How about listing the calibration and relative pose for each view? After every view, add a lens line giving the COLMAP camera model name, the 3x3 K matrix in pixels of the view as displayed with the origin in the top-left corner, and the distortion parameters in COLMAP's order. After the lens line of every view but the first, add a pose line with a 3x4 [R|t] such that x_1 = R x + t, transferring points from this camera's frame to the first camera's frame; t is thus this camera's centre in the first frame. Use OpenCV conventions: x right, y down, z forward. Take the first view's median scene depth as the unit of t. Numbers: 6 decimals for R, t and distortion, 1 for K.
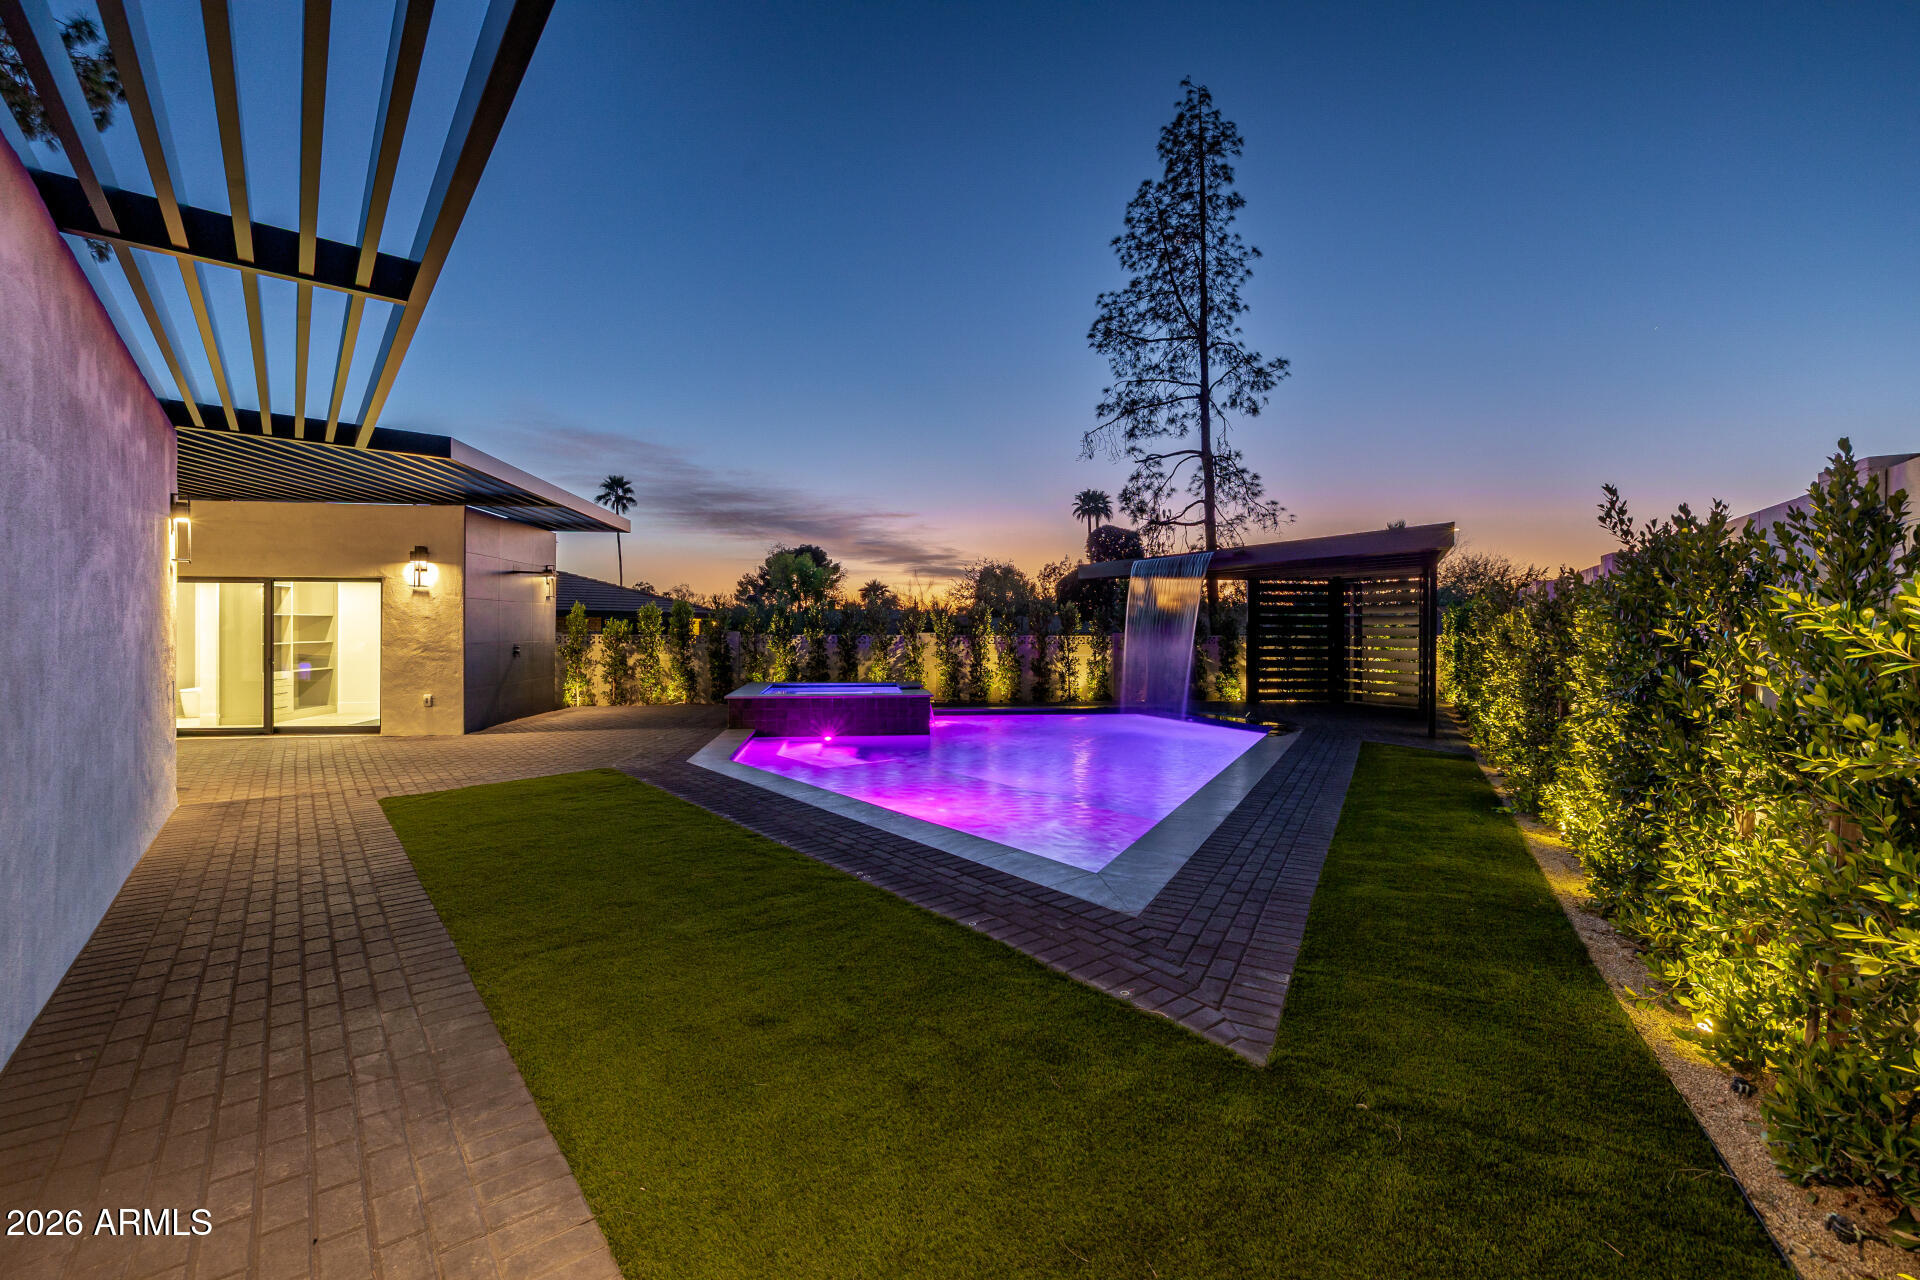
lens RADIAL K [[807.7, 0, 956.4], [0, 807.7, 635.7], [0, 0, 1]] dist [0.003062, 0.000070]
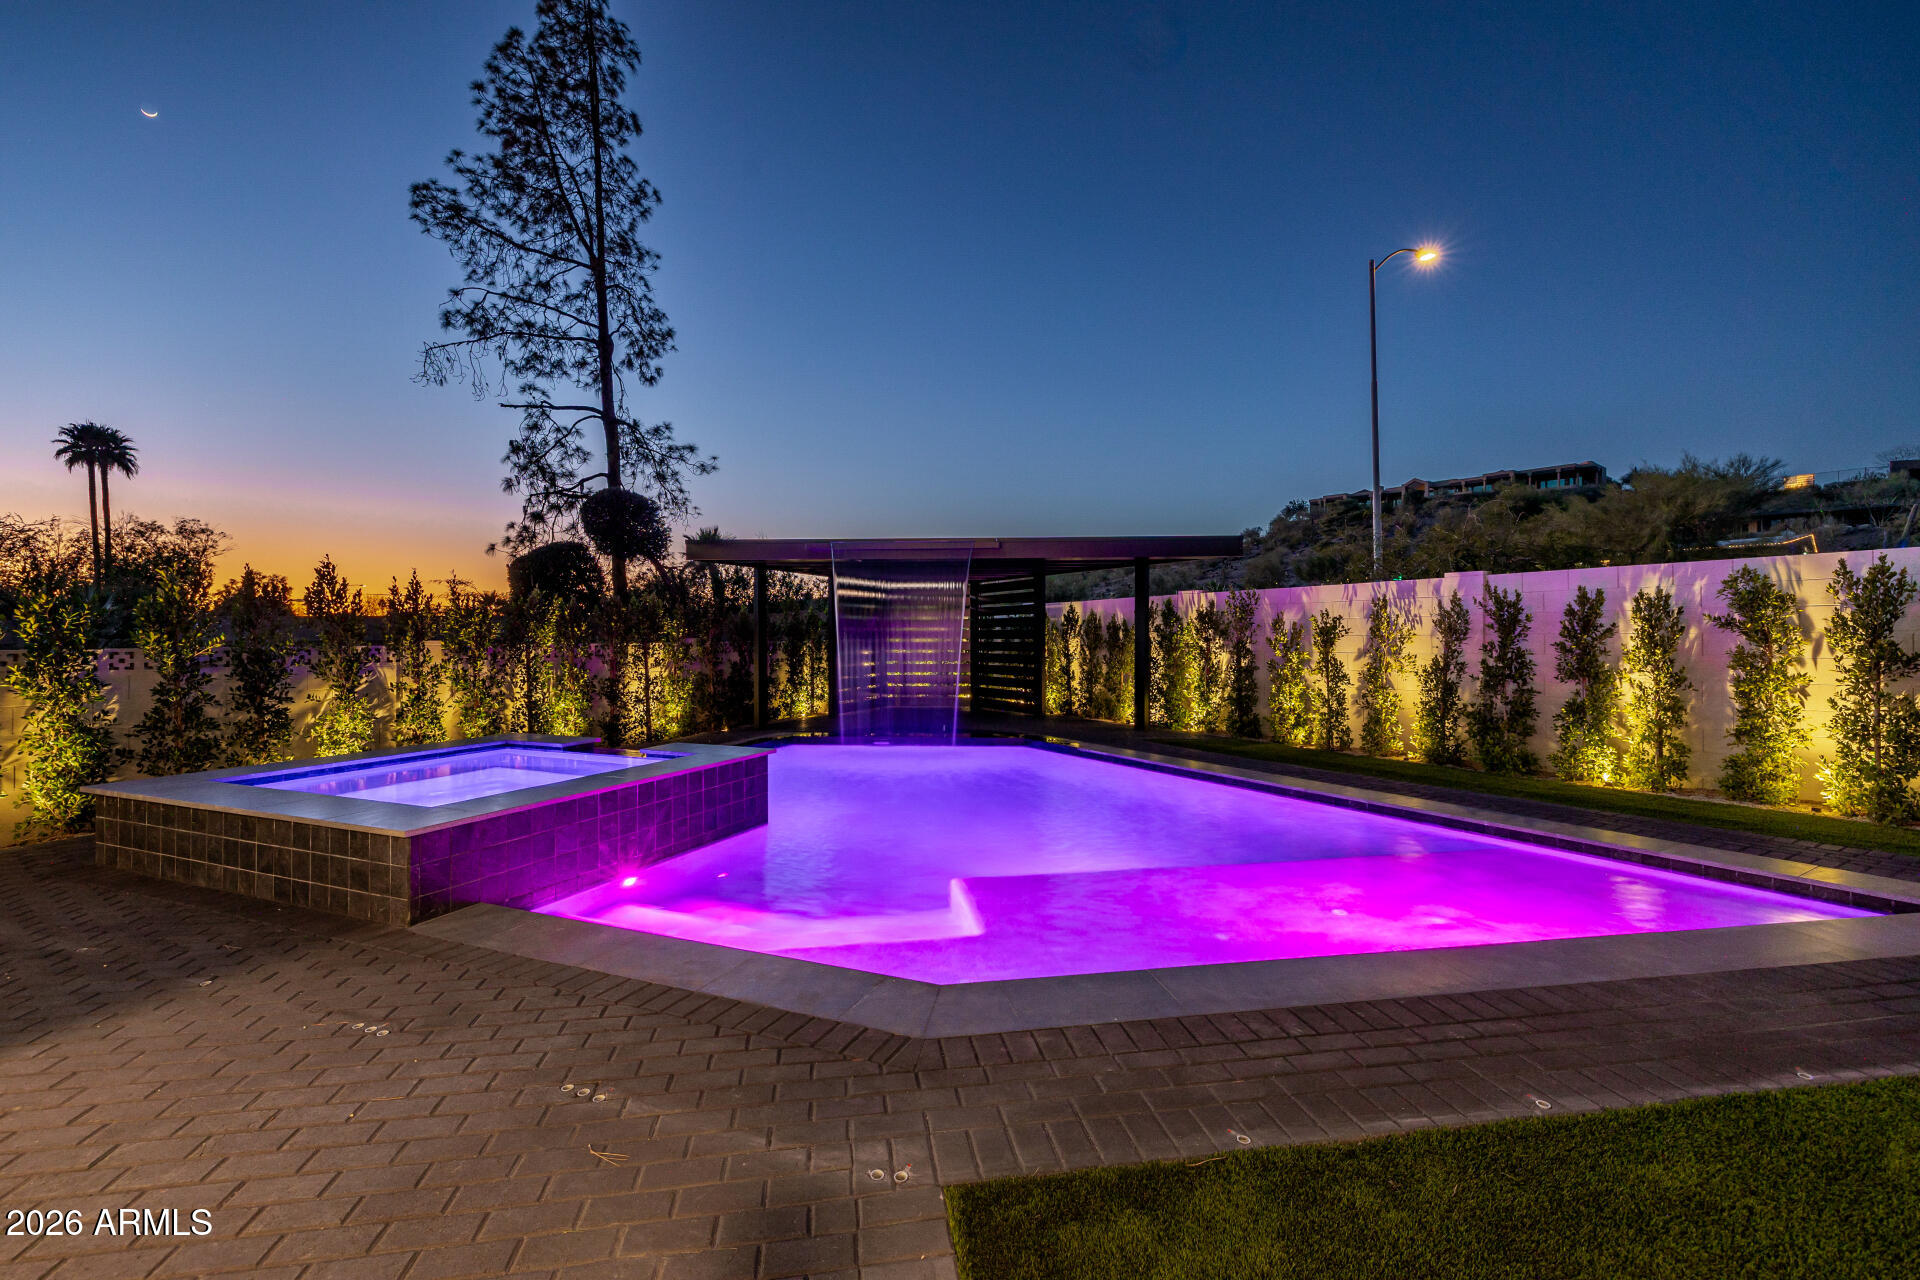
lens RADIAL K [[807.7, 0, 956.4], [0, 807.7, 635.7], [0, 0, 1]] dist [0.003062, 0.000070]
pose [[0.510658, 0.000073, 0.859784, -0.205574], [0.007539, 0.999961, -0.004562, -0.000738], [-0.859751, 0.008812, 0.510637, 0.291111]]
